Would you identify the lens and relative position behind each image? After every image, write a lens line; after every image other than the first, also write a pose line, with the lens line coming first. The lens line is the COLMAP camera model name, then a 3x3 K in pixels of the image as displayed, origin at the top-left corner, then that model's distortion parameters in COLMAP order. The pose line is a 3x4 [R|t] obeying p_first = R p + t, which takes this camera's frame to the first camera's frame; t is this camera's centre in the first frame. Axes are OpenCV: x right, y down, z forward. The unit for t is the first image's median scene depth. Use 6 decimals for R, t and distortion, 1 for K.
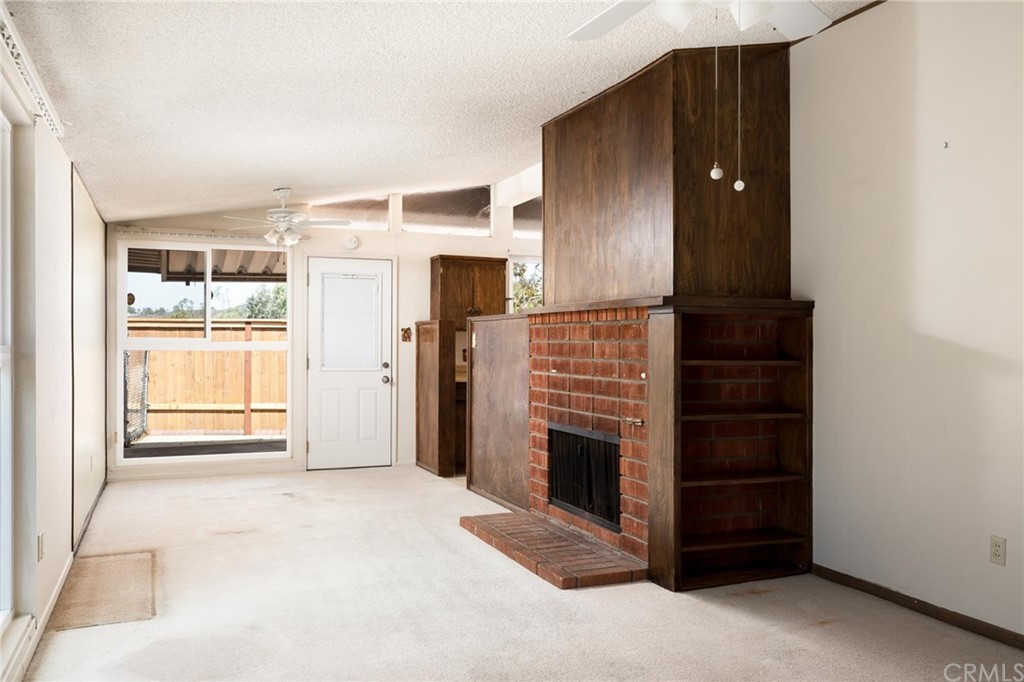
lens RADIAL K [[812.7, 0, 505.4], [0, 812.7, 345.4], [0, 0, 1]] dist [0.003608, 0.009003]
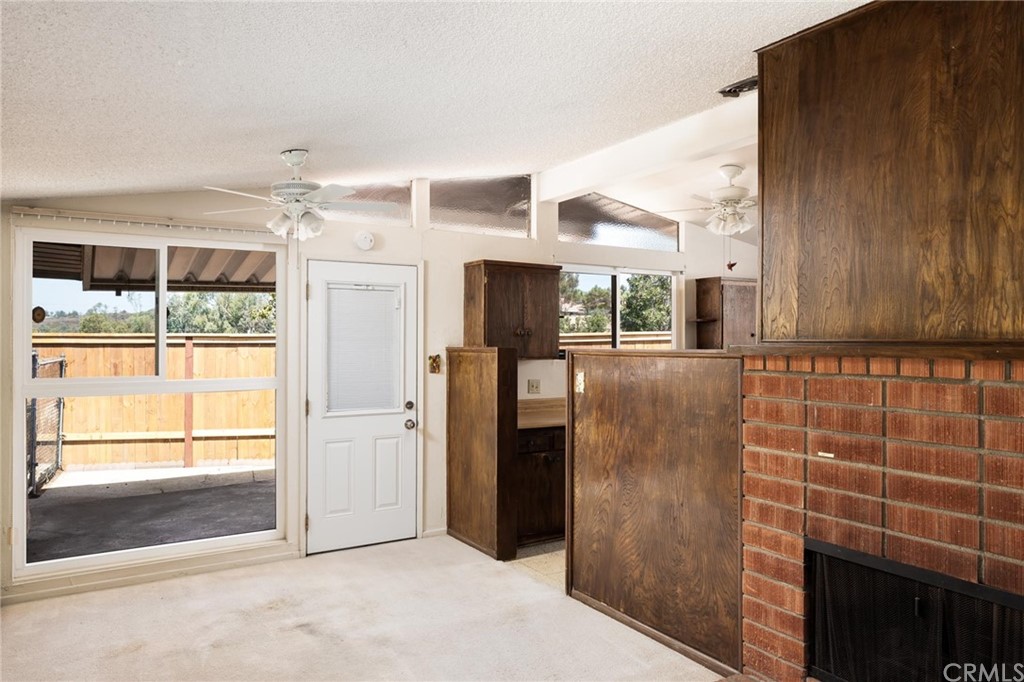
lens RADIAL K [[689.8, 0, 512.0], [0, 689.8, 341.0], [0, 0, 1]] dist [0.002593, 0.002350]
pose [[0.986524, -0.003406, 0.163582, -0.156339], [0.004270, 0.999979, -0.004931, -0.031284], [-0.163562, 0.005563, 0.986517, 0.348460]]
